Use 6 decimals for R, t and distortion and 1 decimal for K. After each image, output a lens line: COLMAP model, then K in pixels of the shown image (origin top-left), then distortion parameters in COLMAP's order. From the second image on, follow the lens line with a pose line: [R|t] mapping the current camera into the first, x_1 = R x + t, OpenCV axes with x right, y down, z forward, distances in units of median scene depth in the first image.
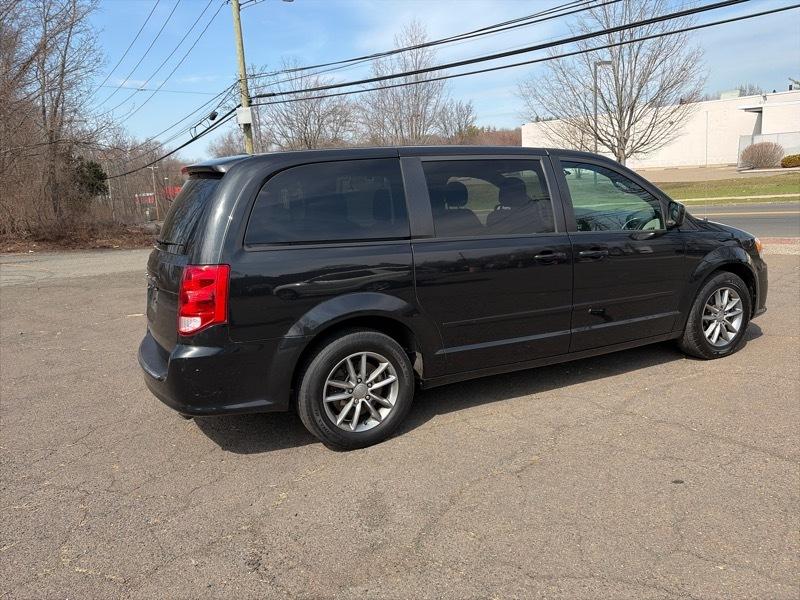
lens RADIAL K [[603.5, 0, 398.5], [0, 603.5, 296.5], [0, 0, 1]] dist [0.042289, -0.032559]
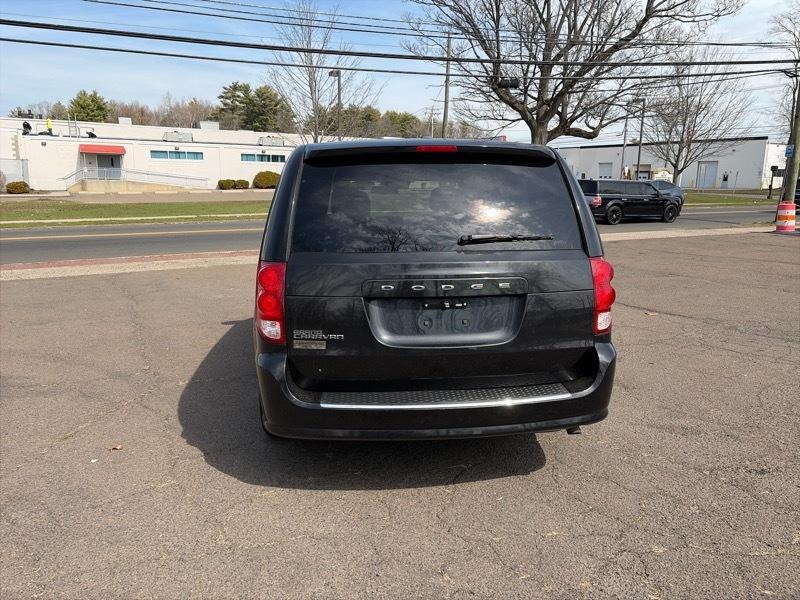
lens RADIAL K [[603.5, 0, 402.9], [0, 603.5, 300.2], [0, 0, 1]] dist [0.042289, -0.032559]
pose [[0.340335, -0.111440, 0.933677, -0.865767], [0.149573, 0.986725, 0.063250, -0.058822], [-0.928332, 0.118127, 0.352486, 0.630624]]
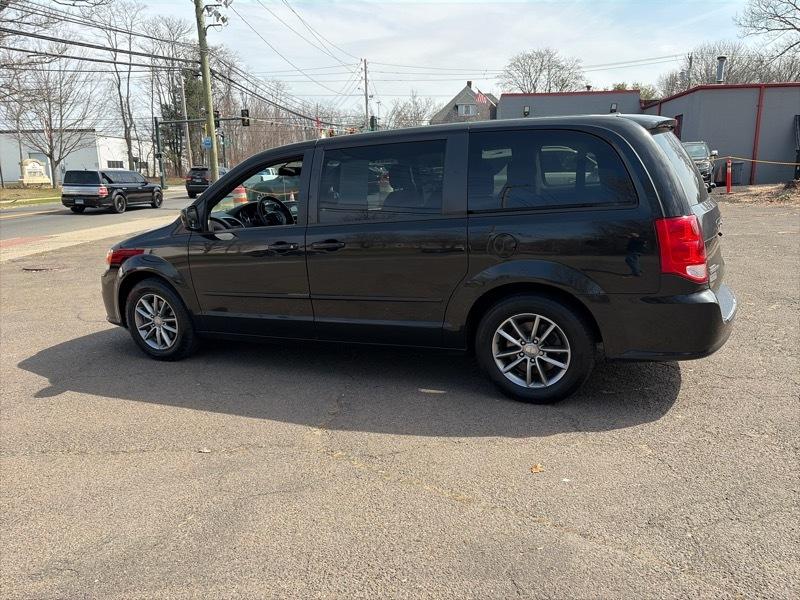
lens RADIAL K [[603.5, 0, 399.9], [0, 603.5, 306.8], [0, 0, 1]] dist [0.042289, -0.032559]
pose [[-0.624742, -0.091871, 0.775408, -0.699340], [0.217374, 0.933334, 0.285719, -0.248017], [-0.749964, 0.347054, -0.563122, 1.612502]]
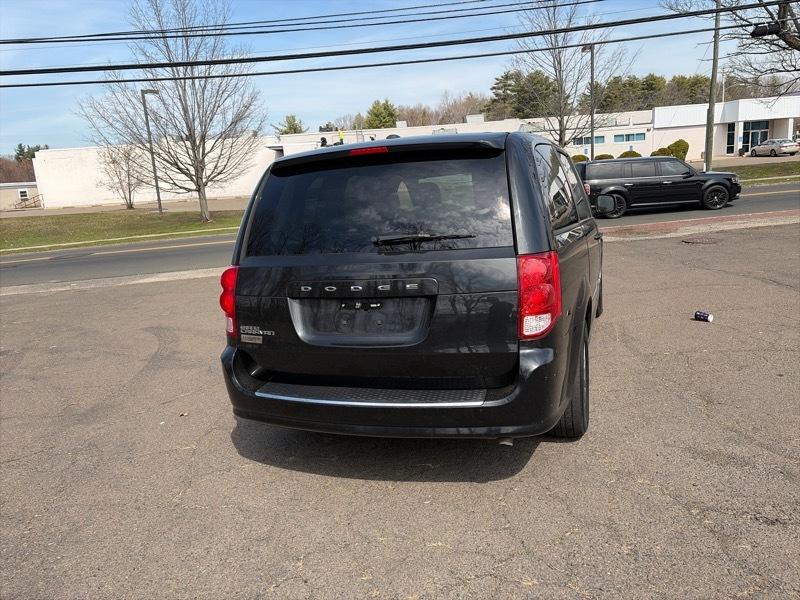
lens RADIAL K [[603.5, 0, 405.4], [0, 603.5, 297.3], [0, 0, 1]] dist [0.042289, -0.032559]
pose [[0.710432, -0.123763, 0.692798, -0.693270], [0.160415, 0.986979, 0.011817, -0.019899], [-0.685240, 0.102740, 0.721035, 0.339844]]
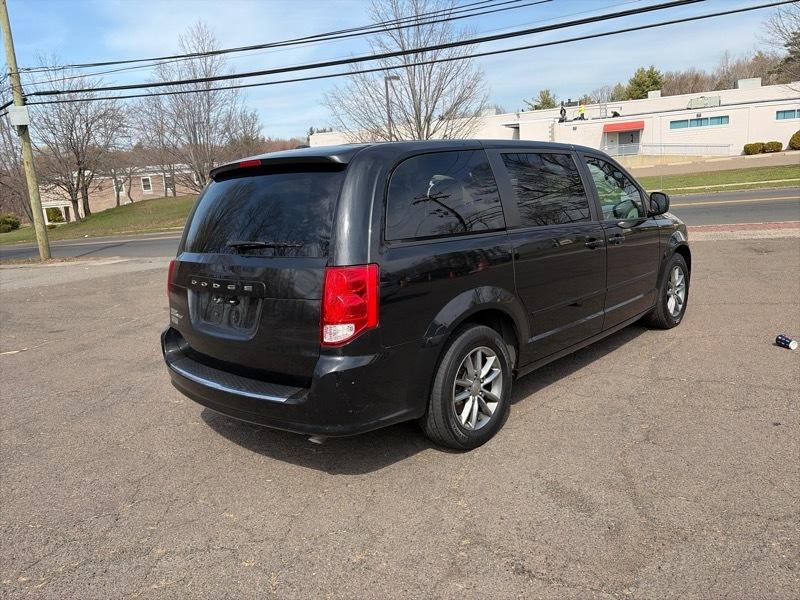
lens RADIAL K [[603.5, 0, 404.9], [0, 603.5, 294.9], [0, 0, 1]] dist [0.042289, -0.032559]
pose [[0.932162, -0.077361, 0.353681, -0.369345], [0.084160, 0.996445, -0.003860, 0.001163], [-0.352125, 0.033364, 0.935358, 0.090575]]
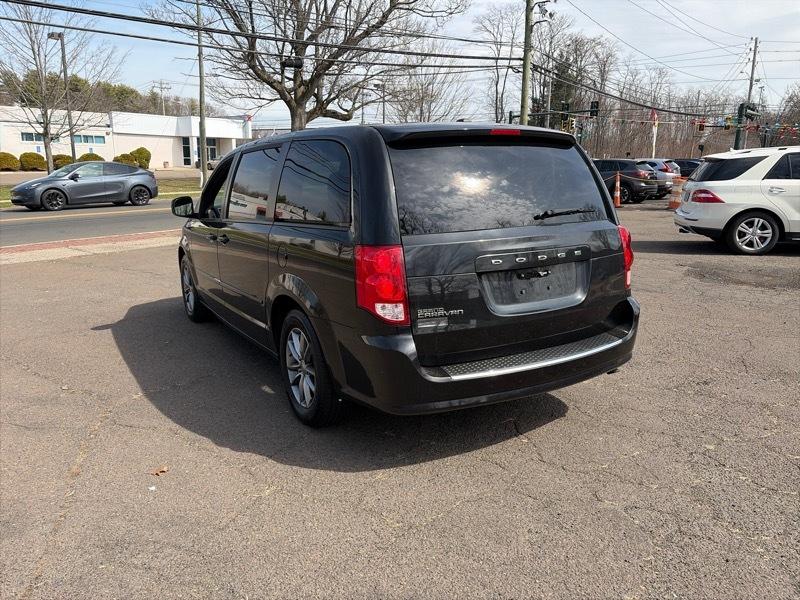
lens RADIAL K [[603.5, 0, 404.3], [0, 603.5, 297.0], [0, 0, 1]] dist [0.042289, -0.032559]
pose [[-0.077761, -0.148756, 0.985812, -0.943019], [0.194364, 0.967571, 0.161335, -0.118943], [-0.977843, 0.204152, -0.046326, 0.965901]]
